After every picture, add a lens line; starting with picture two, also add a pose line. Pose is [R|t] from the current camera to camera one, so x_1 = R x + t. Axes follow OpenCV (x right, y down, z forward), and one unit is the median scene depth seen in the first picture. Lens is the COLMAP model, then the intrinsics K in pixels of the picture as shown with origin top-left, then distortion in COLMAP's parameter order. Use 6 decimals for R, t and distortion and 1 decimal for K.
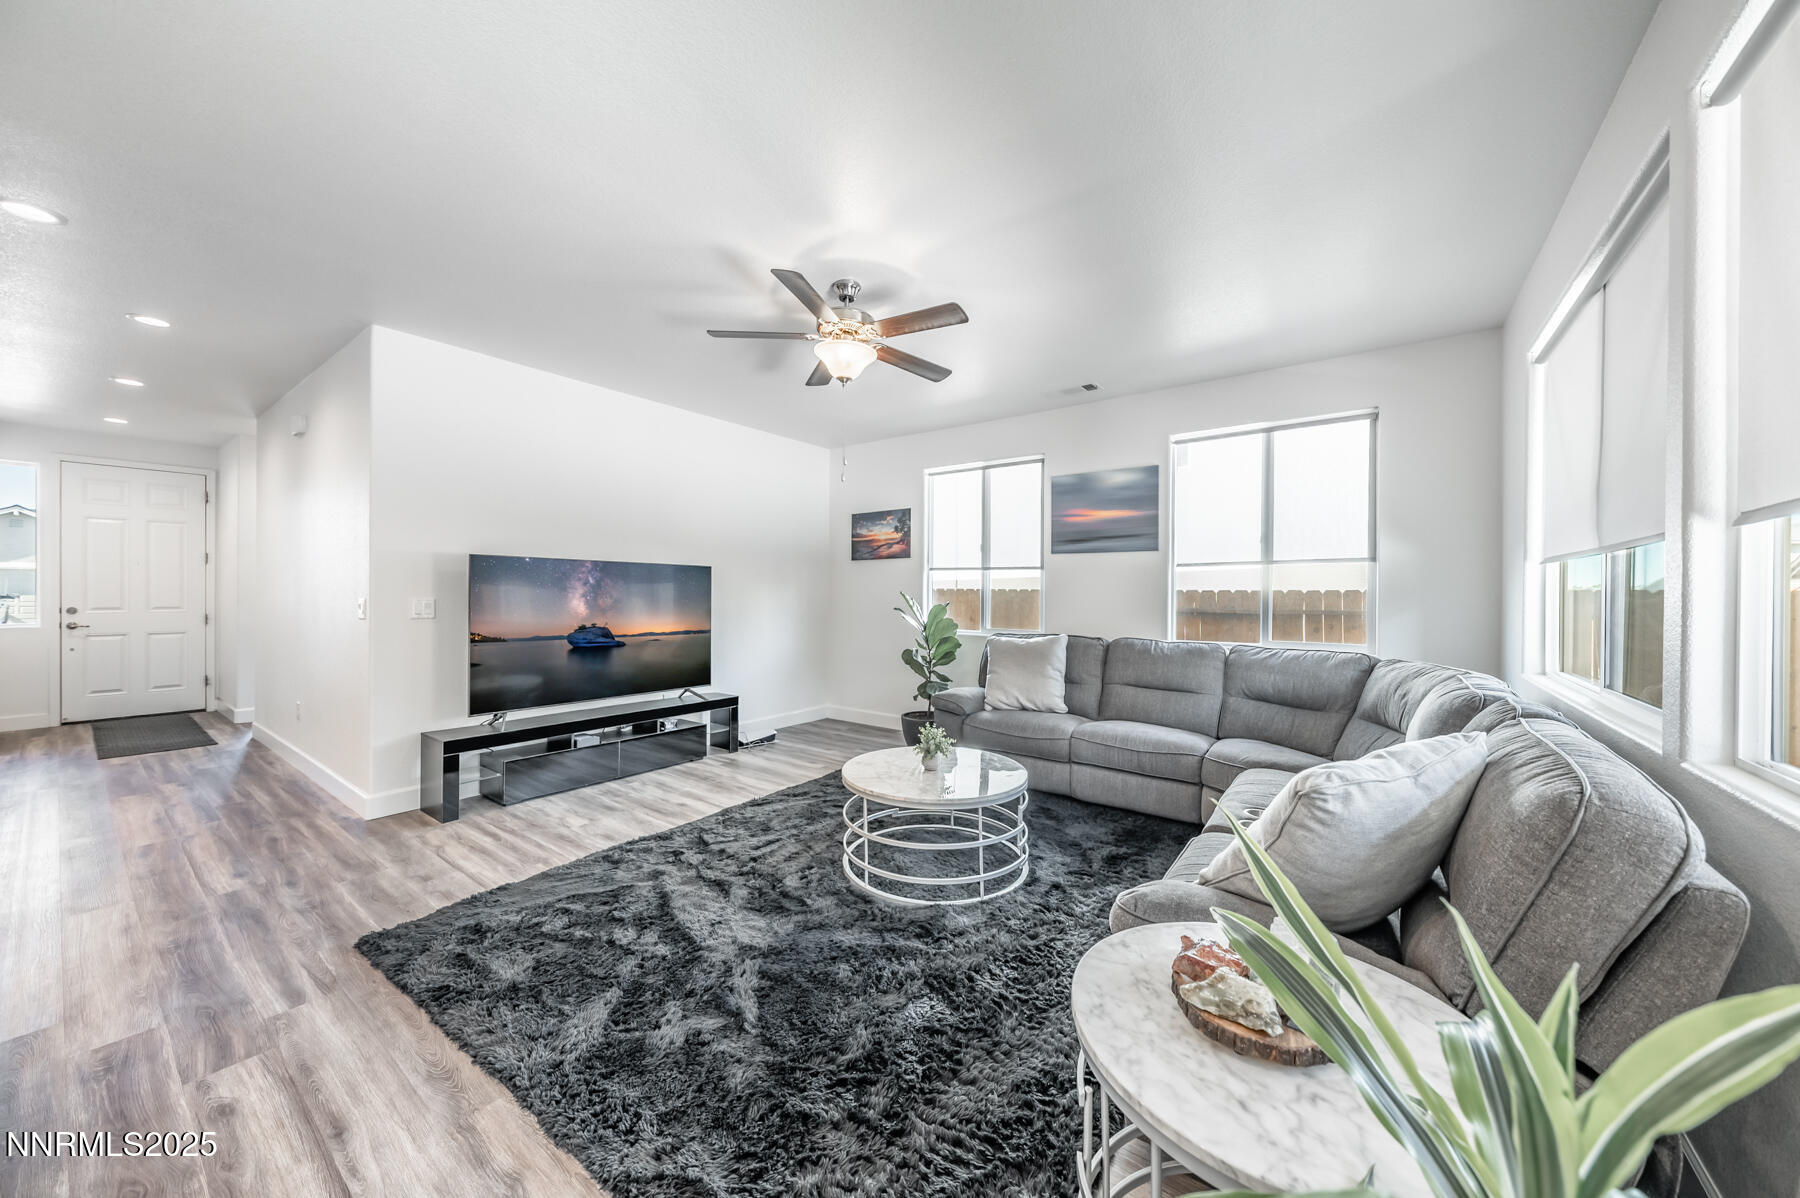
lens RADIAL K [[627.6, 0, 897.1], [0, 627.6, 592.0], [0, 0, 1]] dist [0.000062, -0.000025]
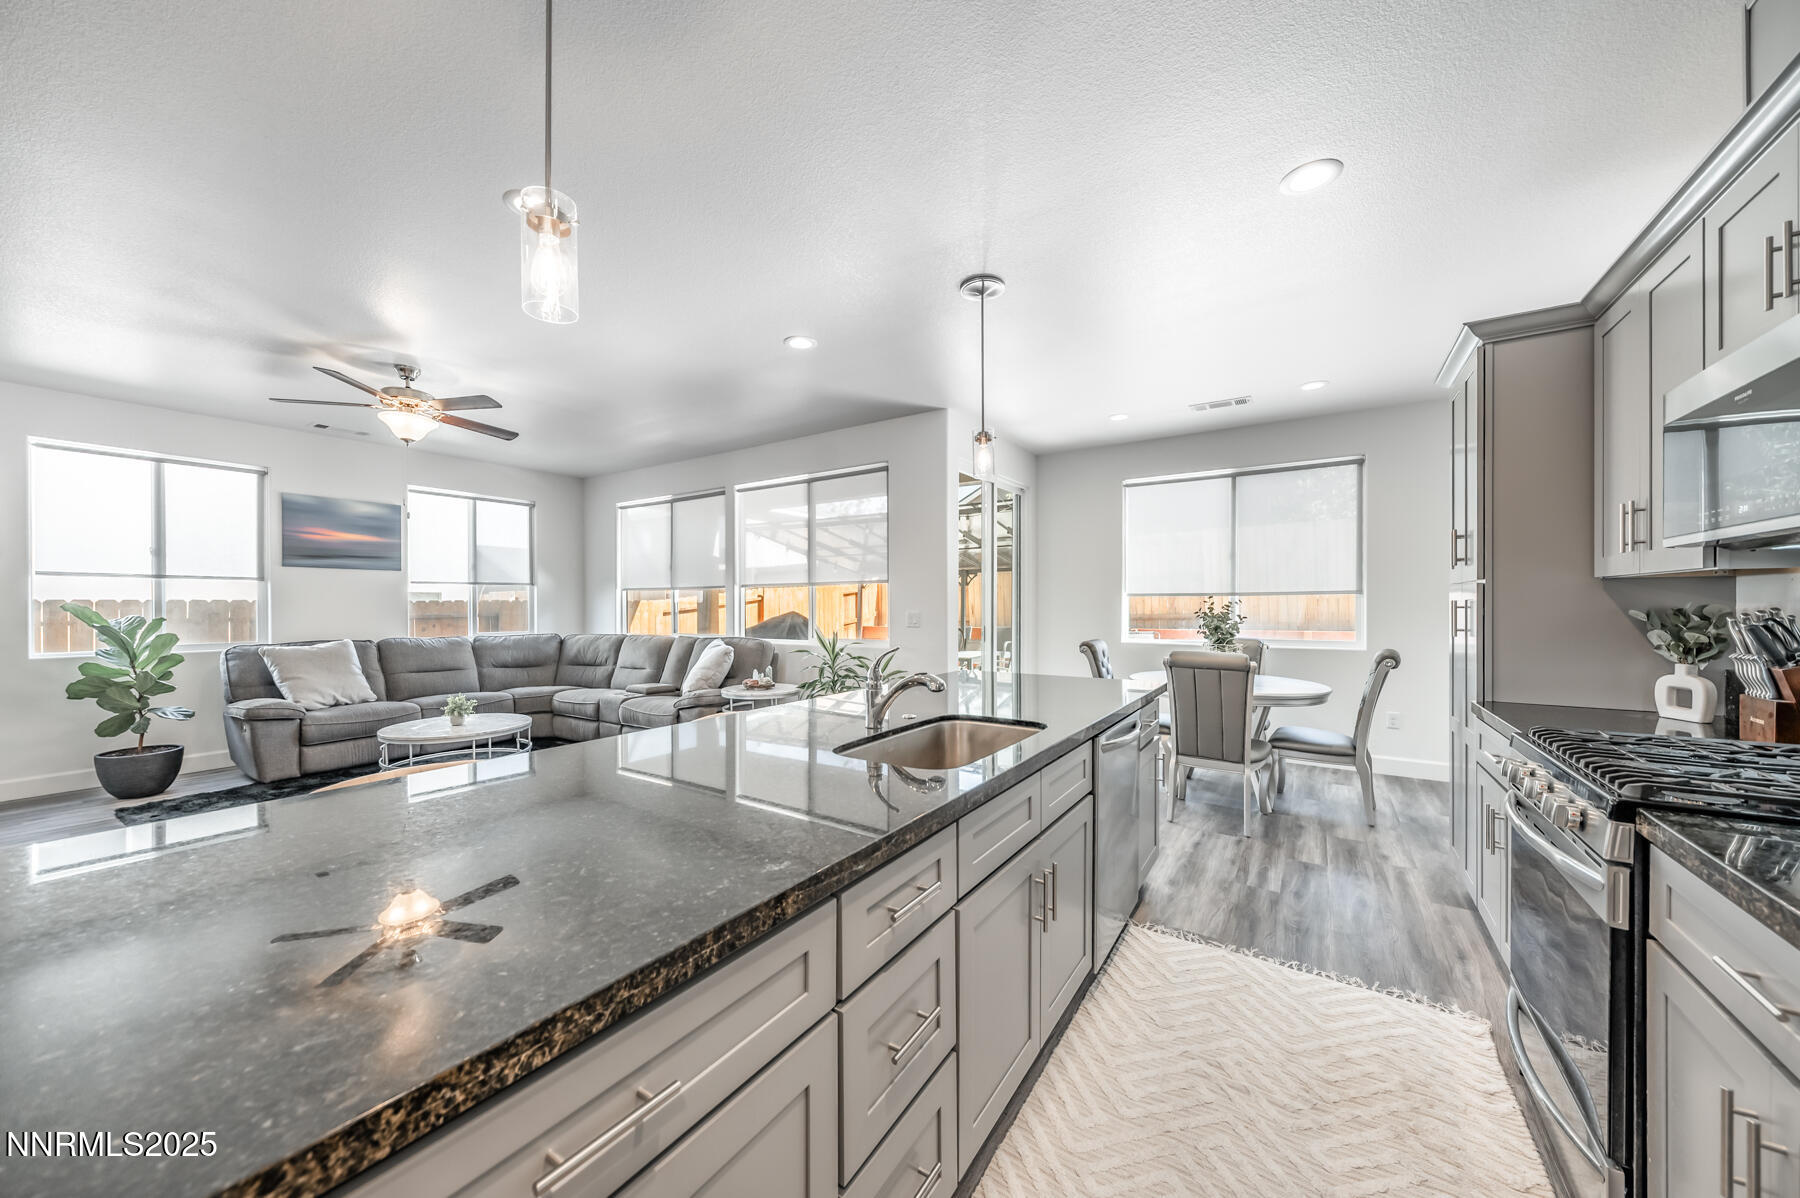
lens RADIAL K [[630.6, 0, 895.7], [0, 630.6, 605.2], [0, 0, 1]] dist [-0.000905, -0.000031]
pose [[-0.046523, -0.009075, 0.998876, -0.845726], [0.000087, 0.999959, 0.009089, -0.005418], [-0.998917, 0.000510, -0.046520, 0.025036]]
